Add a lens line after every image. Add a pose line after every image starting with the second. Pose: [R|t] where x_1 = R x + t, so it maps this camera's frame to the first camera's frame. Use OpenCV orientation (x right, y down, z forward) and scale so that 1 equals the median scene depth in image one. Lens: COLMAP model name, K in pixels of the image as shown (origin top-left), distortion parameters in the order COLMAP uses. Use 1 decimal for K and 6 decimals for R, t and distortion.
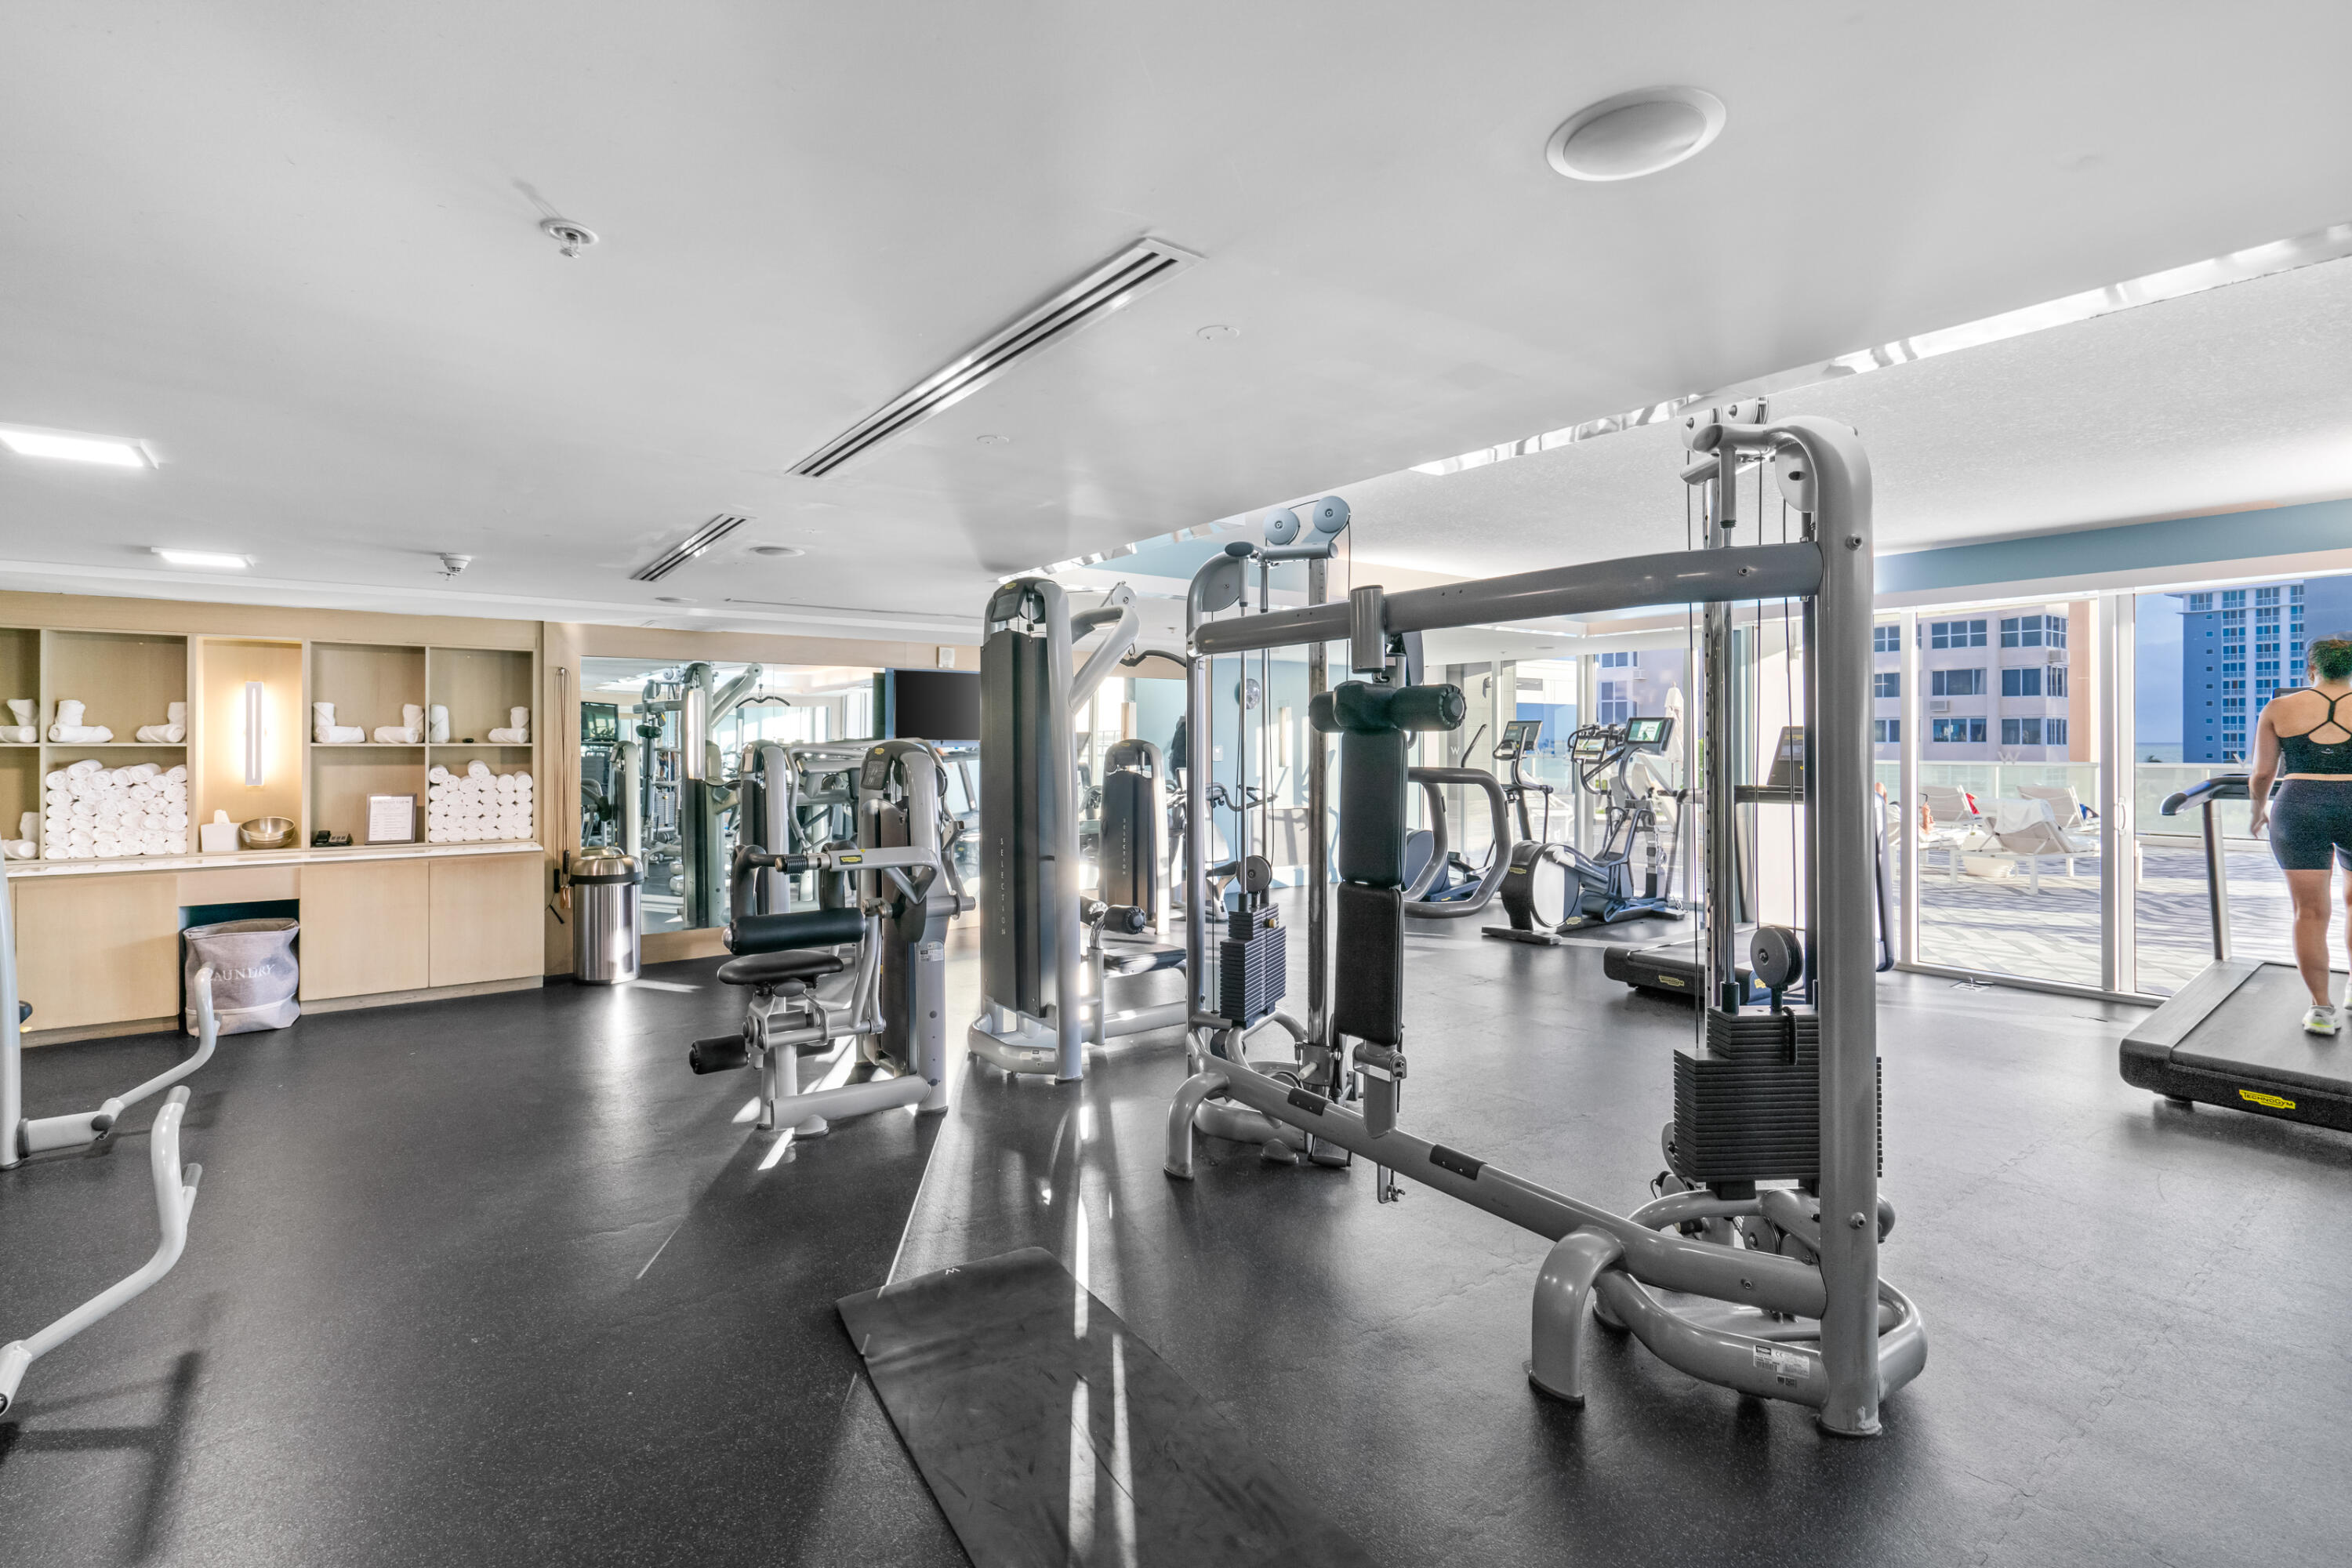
lens RADIAL K [[1088.8, 0, 1176.0], [0, 1088.8, 784.0], [0, 0, 1]] dist [0.002336, 0.000571]
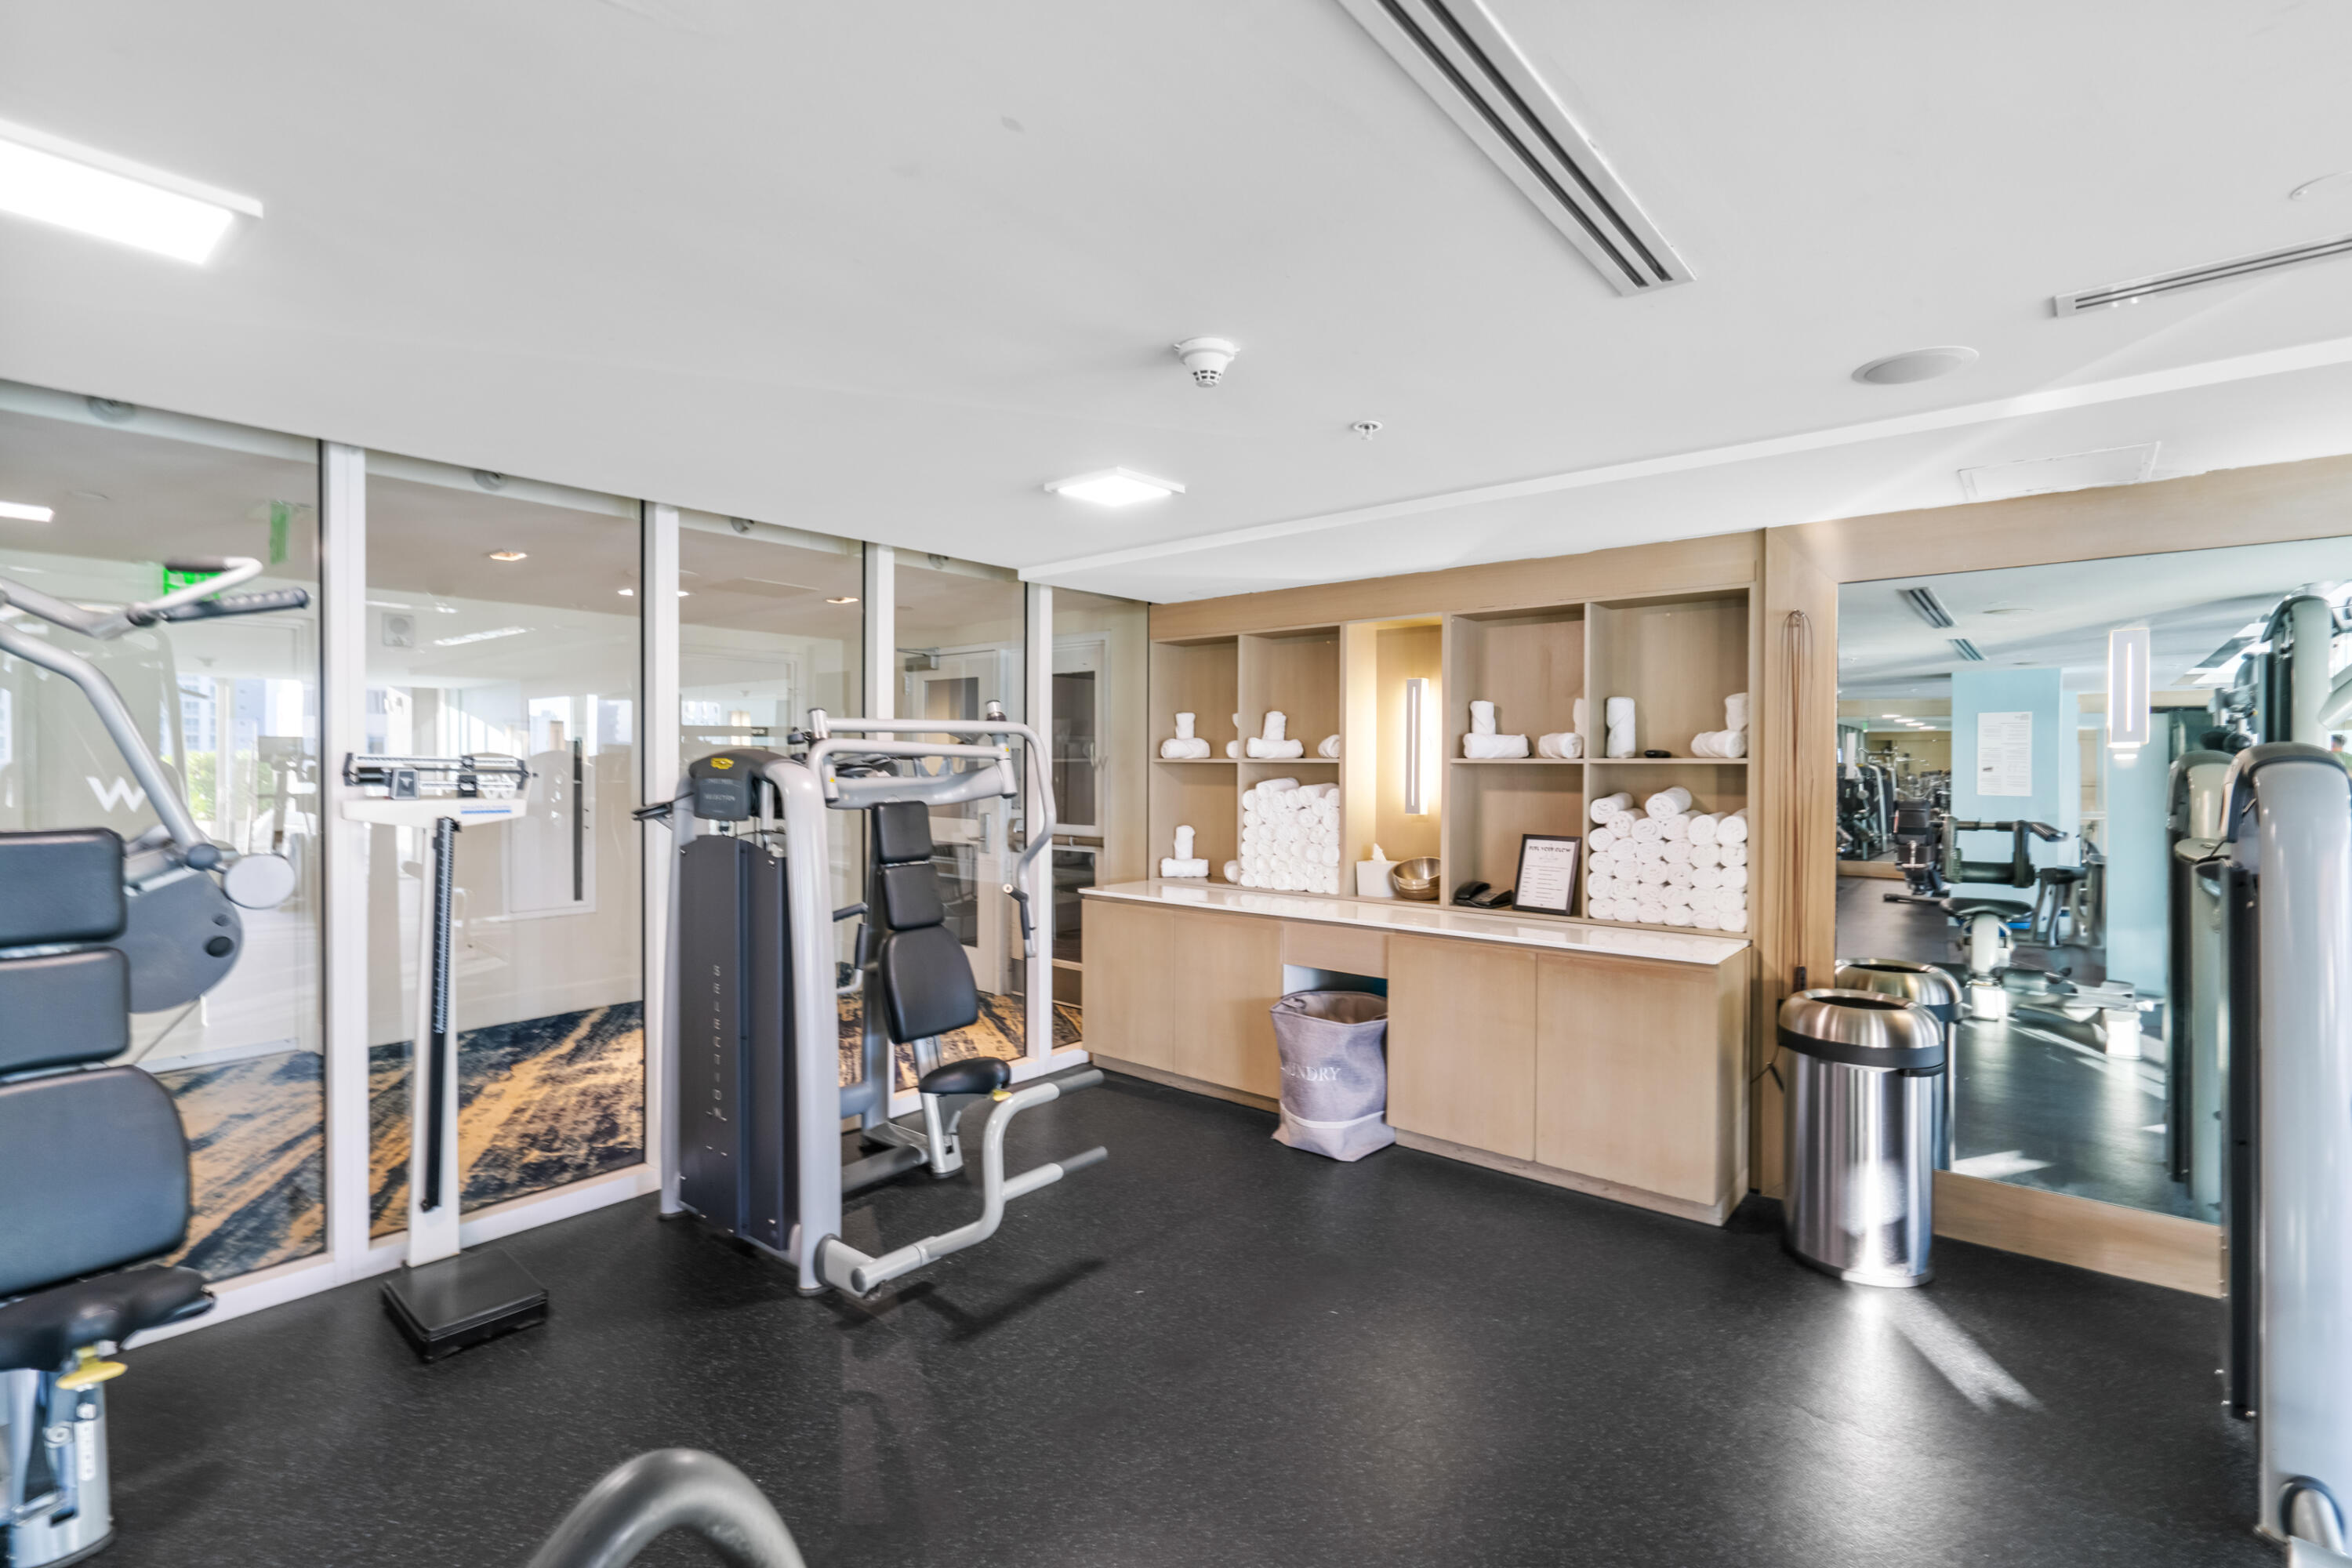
lens RADIAL K [[1064.9, 0, 1177.9], [0, 1064.9, 762.8], [0, 0, 1]] dist [0.002363, 0.000644]
pose [[0.252140, -0.001029, -0.967690, -0.157740], [-0.039966, 0.999135, -0.011476, -0.018680], [0.966865, 0.041568, 0.251881, 0.621299]]
